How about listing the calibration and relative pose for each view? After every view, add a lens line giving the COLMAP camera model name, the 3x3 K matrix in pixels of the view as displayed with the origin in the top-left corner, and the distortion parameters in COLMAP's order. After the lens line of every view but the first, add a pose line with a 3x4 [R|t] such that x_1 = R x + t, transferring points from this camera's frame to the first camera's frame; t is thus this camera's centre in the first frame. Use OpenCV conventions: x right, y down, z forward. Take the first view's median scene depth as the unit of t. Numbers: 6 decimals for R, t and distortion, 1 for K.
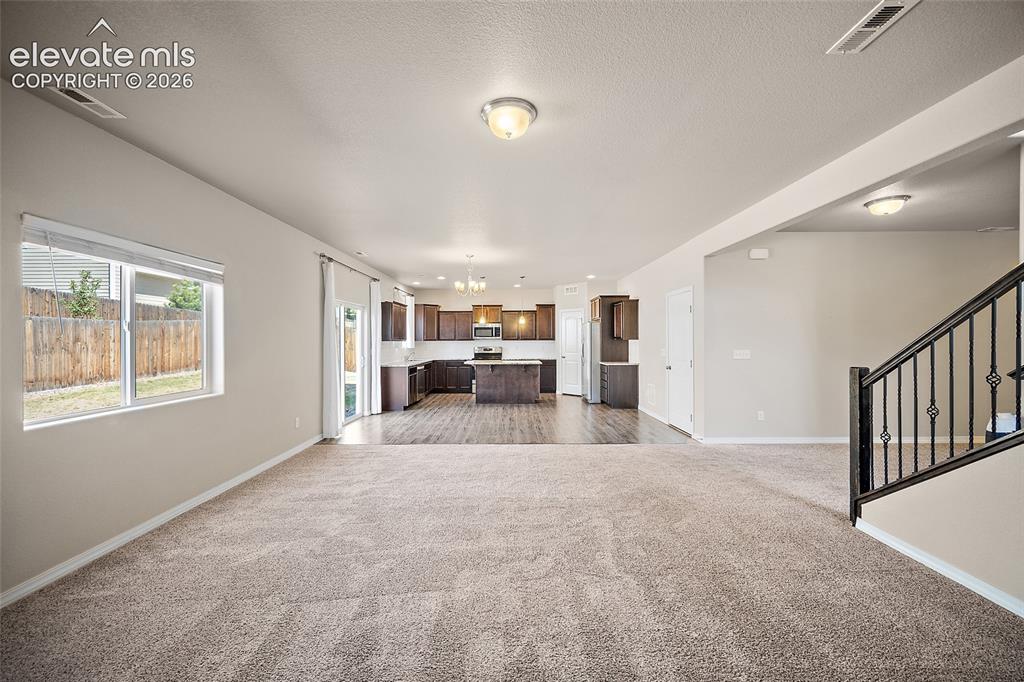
lens RADIAL K [[403.0, 0, 513.2], [0, 403.0, 339.7], [0, 0, 1]] dist [-0.002075, -0.000578]
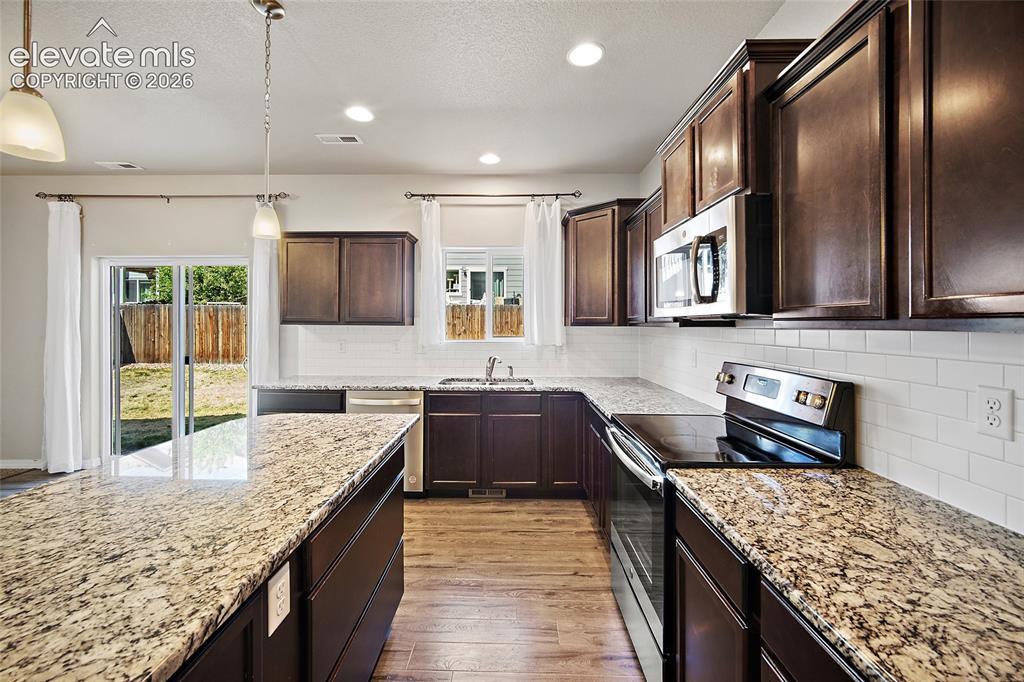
lens RADIAL K [[403.0, 0, 510.5], [0, 403.0, 326.2], [0, 0, 1]] dist [-0.002075, -0.000578]
pose [[-0.018261, 0.007345, -0.999806, 0.099566], [-0.003258, 0.999967, 0.007406, 0.001206], [0.999828, 0.003393, -0.018236, 0.951552]]
